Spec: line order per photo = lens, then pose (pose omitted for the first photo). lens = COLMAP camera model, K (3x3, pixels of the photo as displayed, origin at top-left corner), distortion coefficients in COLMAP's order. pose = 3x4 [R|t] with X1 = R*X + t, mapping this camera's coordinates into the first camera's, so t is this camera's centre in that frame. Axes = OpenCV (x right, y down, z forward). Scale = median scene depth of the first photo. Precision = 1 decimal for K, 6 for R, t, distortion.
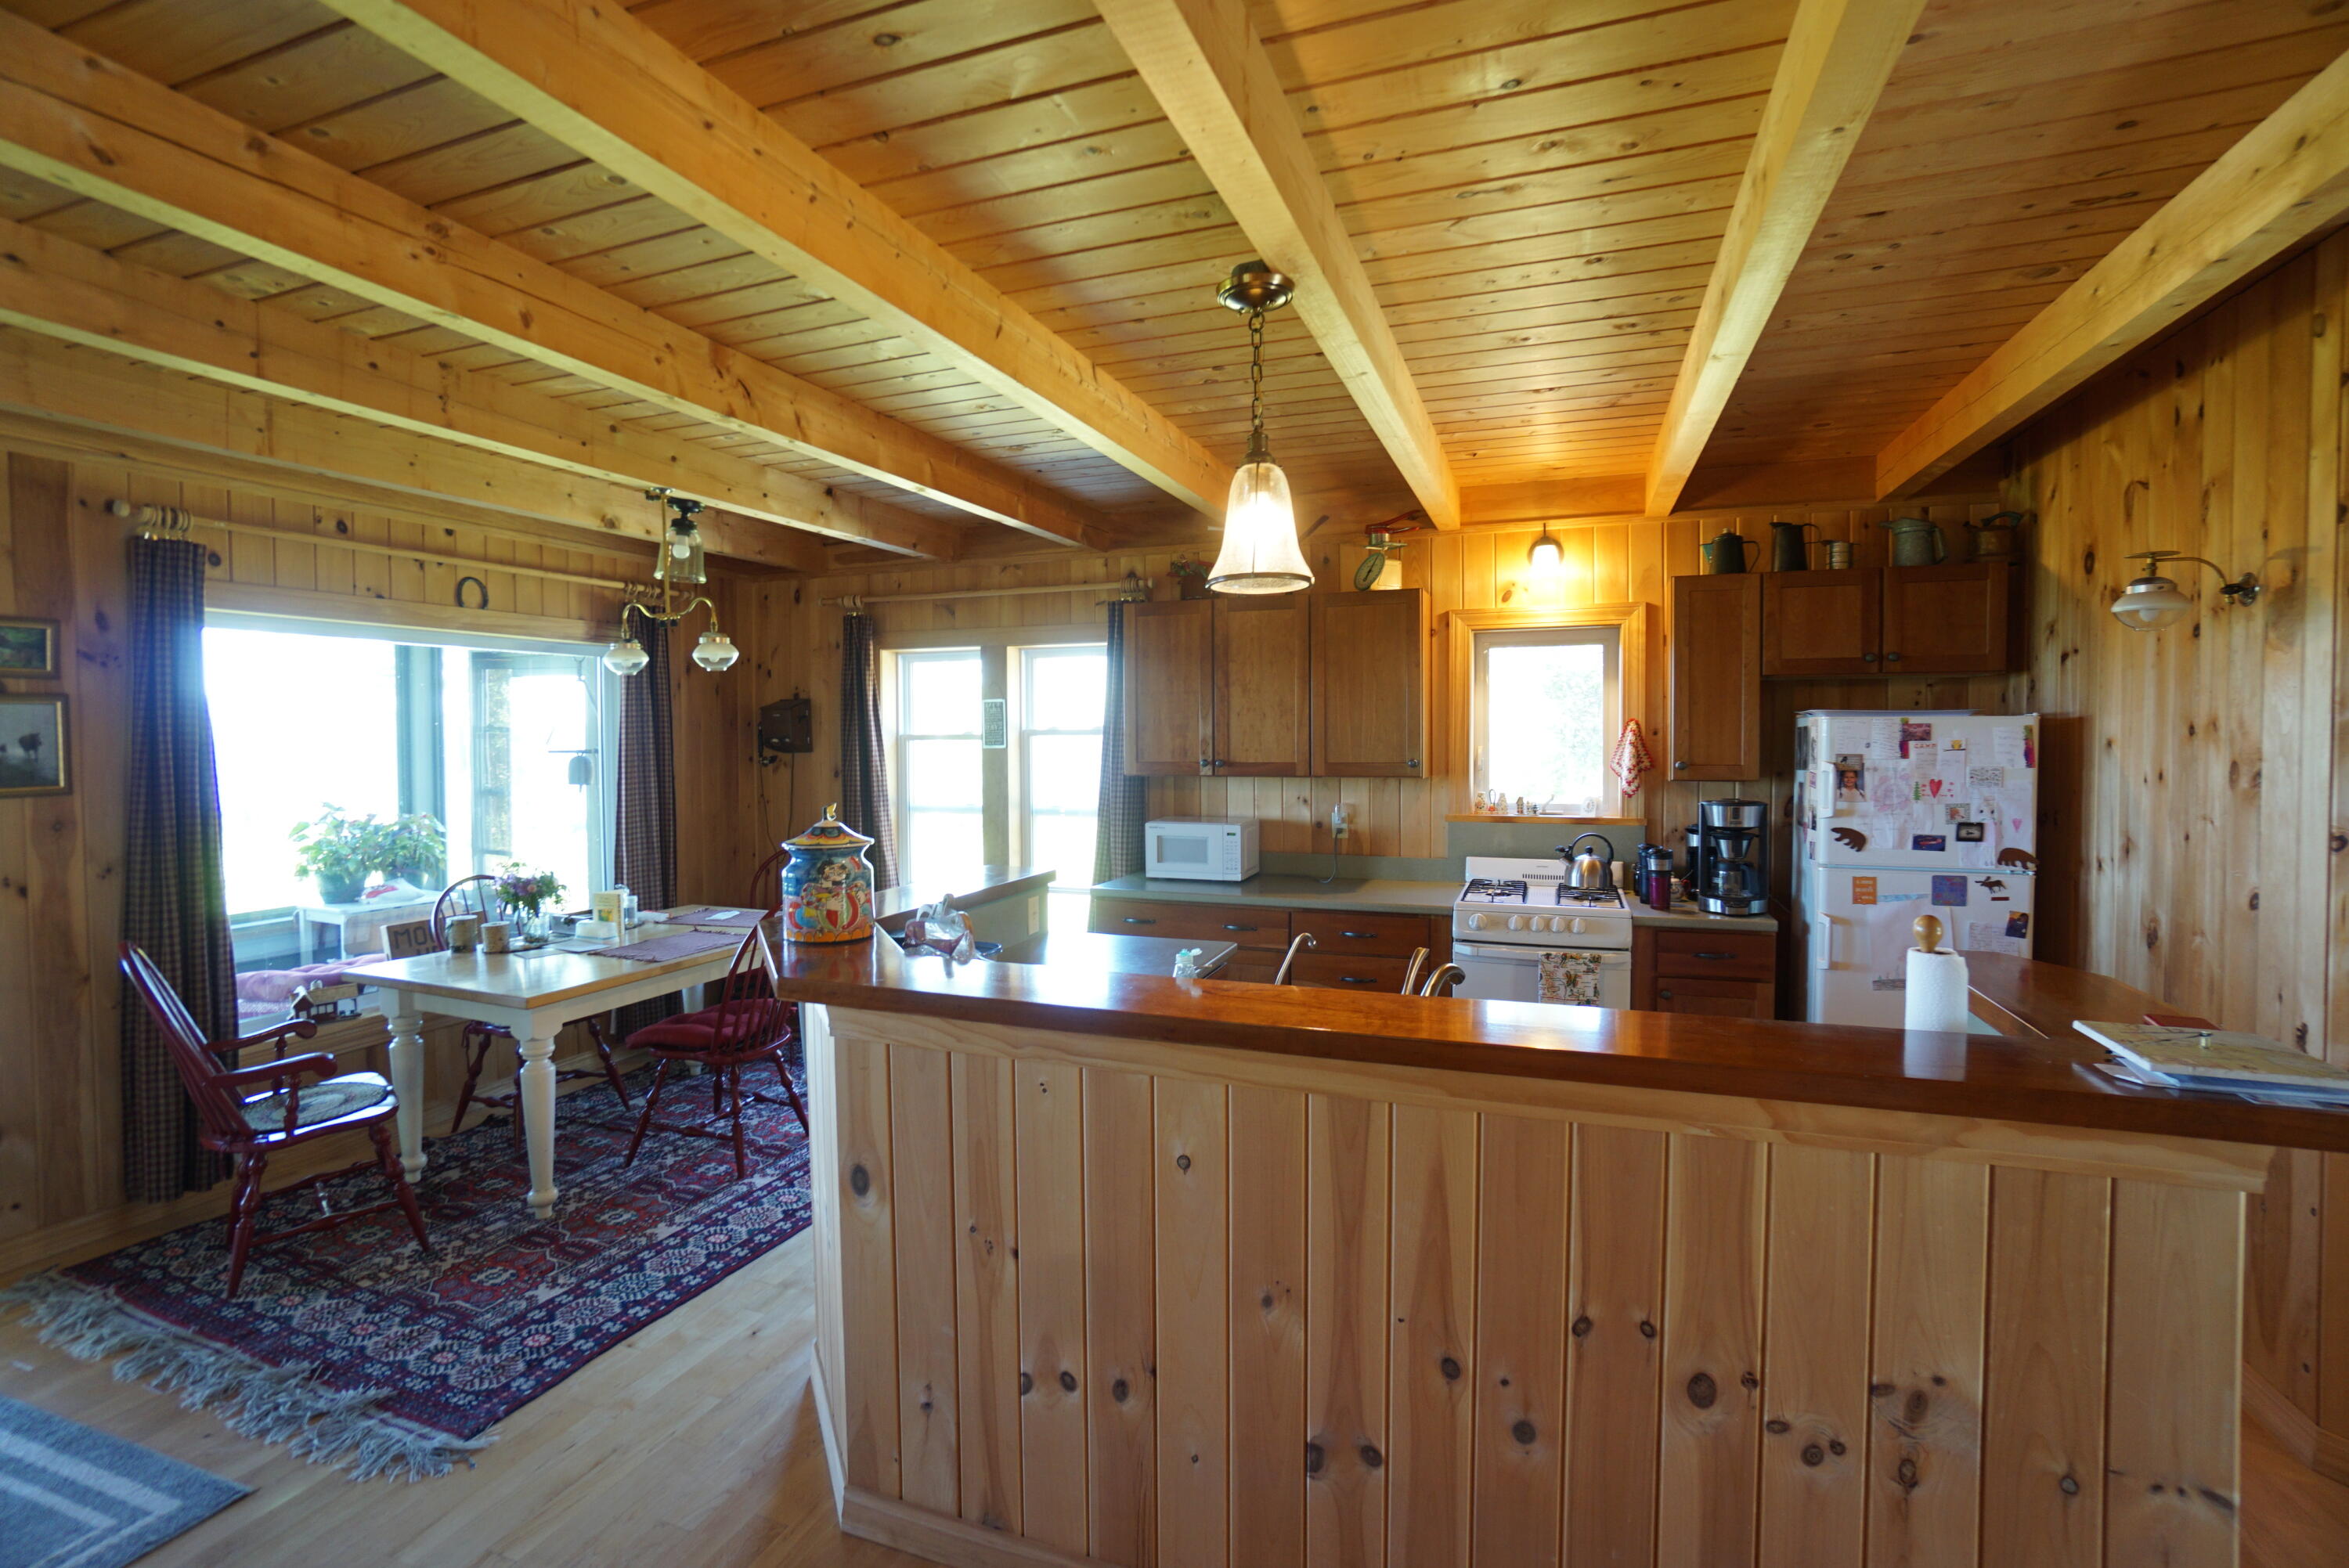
lens RADIAL K [[1061.2, 0, 1166.4], [0, 1061.2, 765.6], [0, 0, 1]] dist [-0.055969, 0.021599]
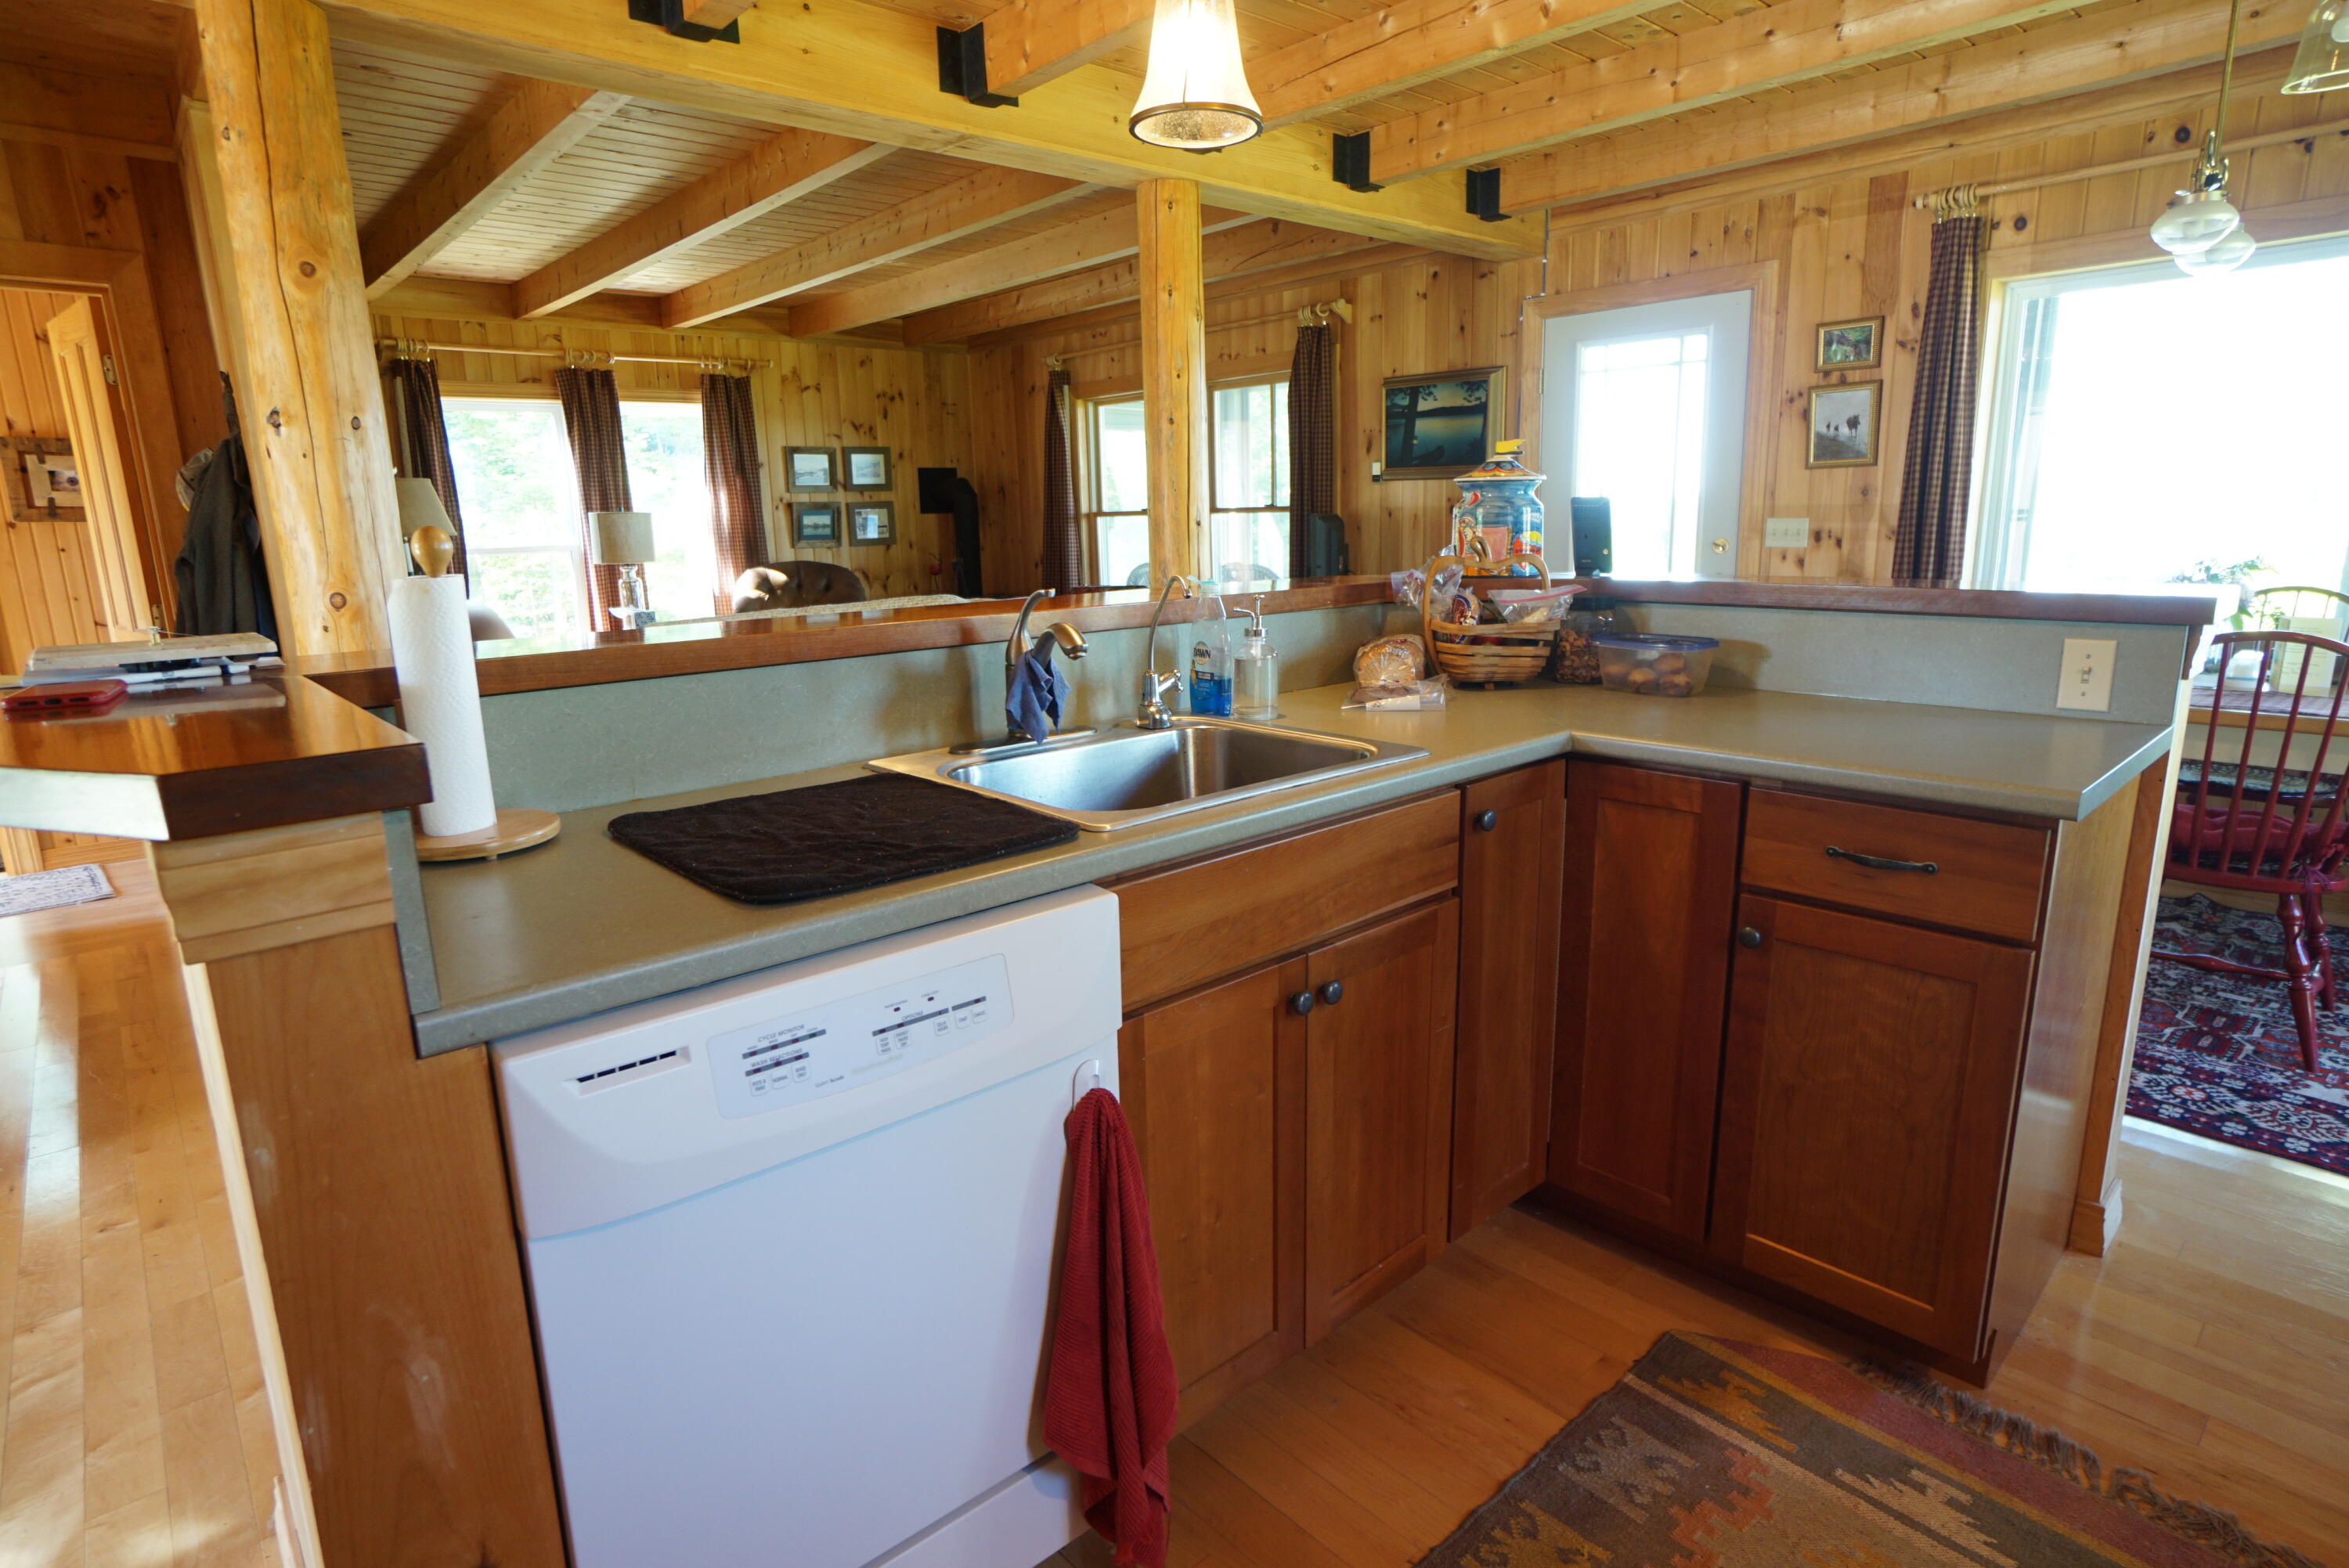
lens RADIAL K [[1230.6, 0, 1166.8], [0, 1230.6, 769.3], [0, 0, 1]] dist [-0.025109, 0.012956]
pose [[-0.462227, 0.196846, -0.864637, 0.509571], [-0.001030, 0.974931, 0.222506, 0.047020], [0.886761, 0.103739, -0.450437, 0.771082]]
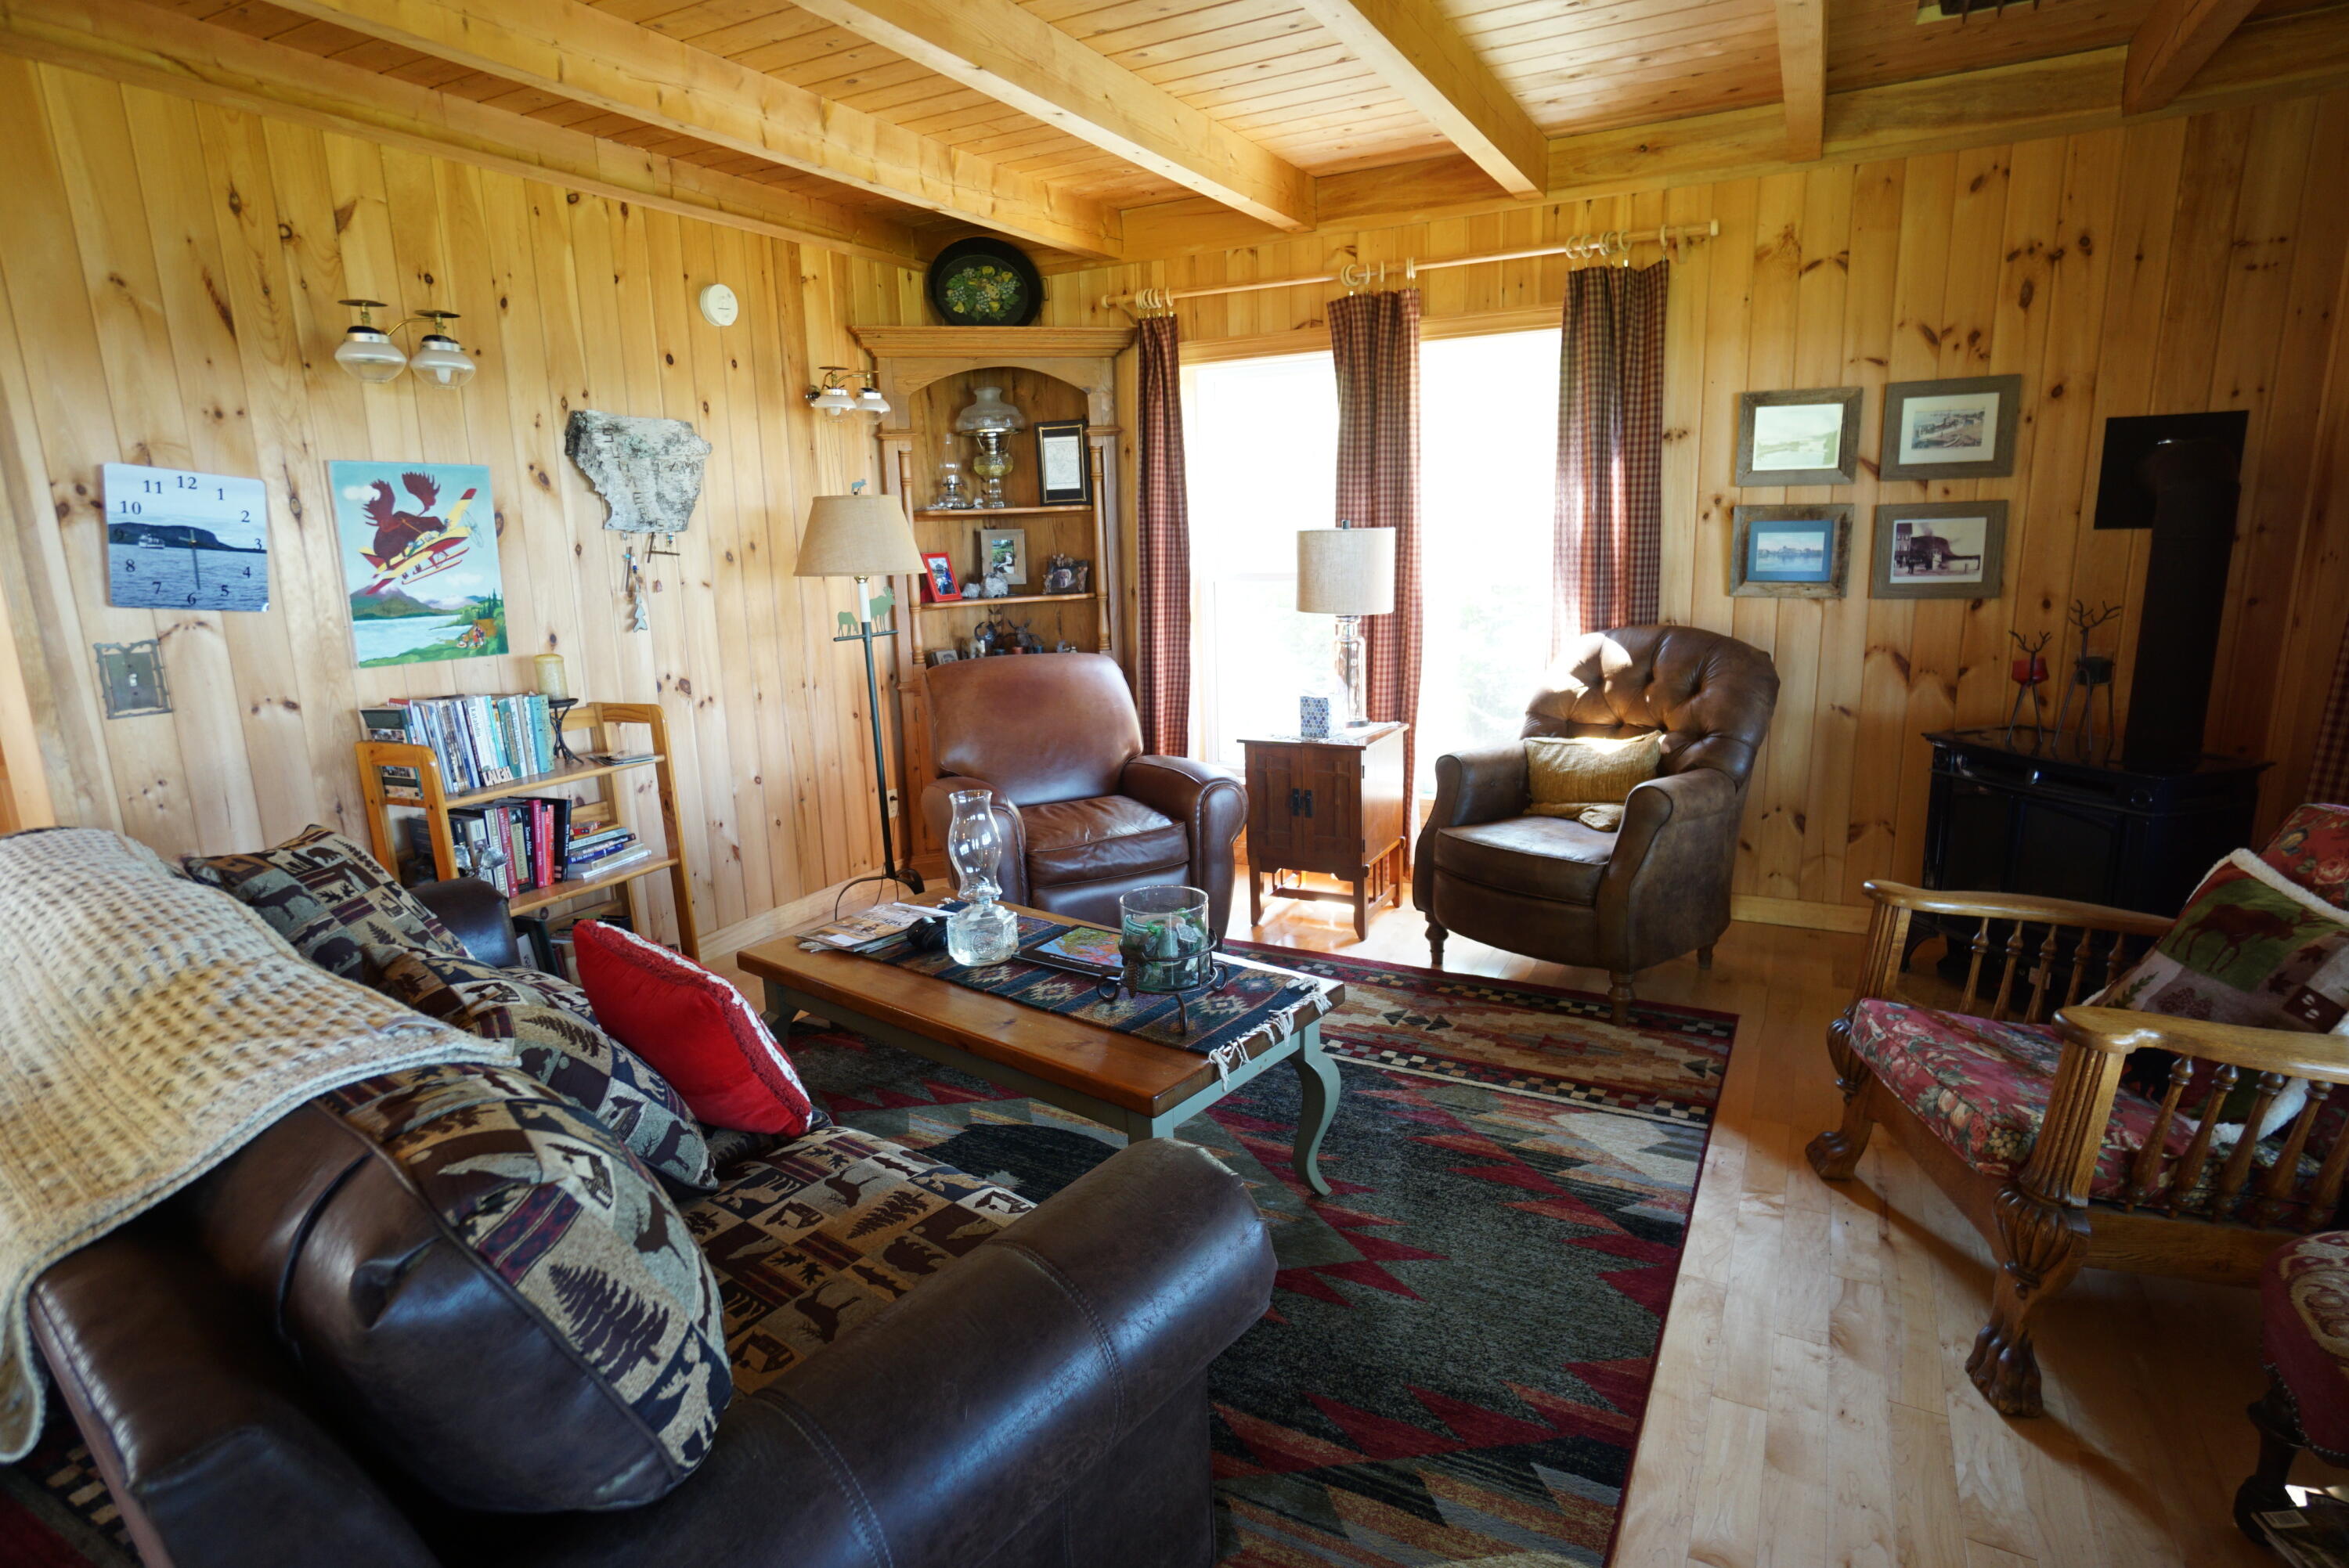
lens RADIAL K [[1230.6, 0, 1173.9], [0, 1230.6, 778.5], [0, 0, 1]] dist [-0.025109, 0.012956]
pose [[-0.991266, 0.005233, 0.131772, -0.751313], [0.036624, 0.970830, 0.236956, 0.030023], [-0.126689, 0.239713, -0.962542, 0.338237]]
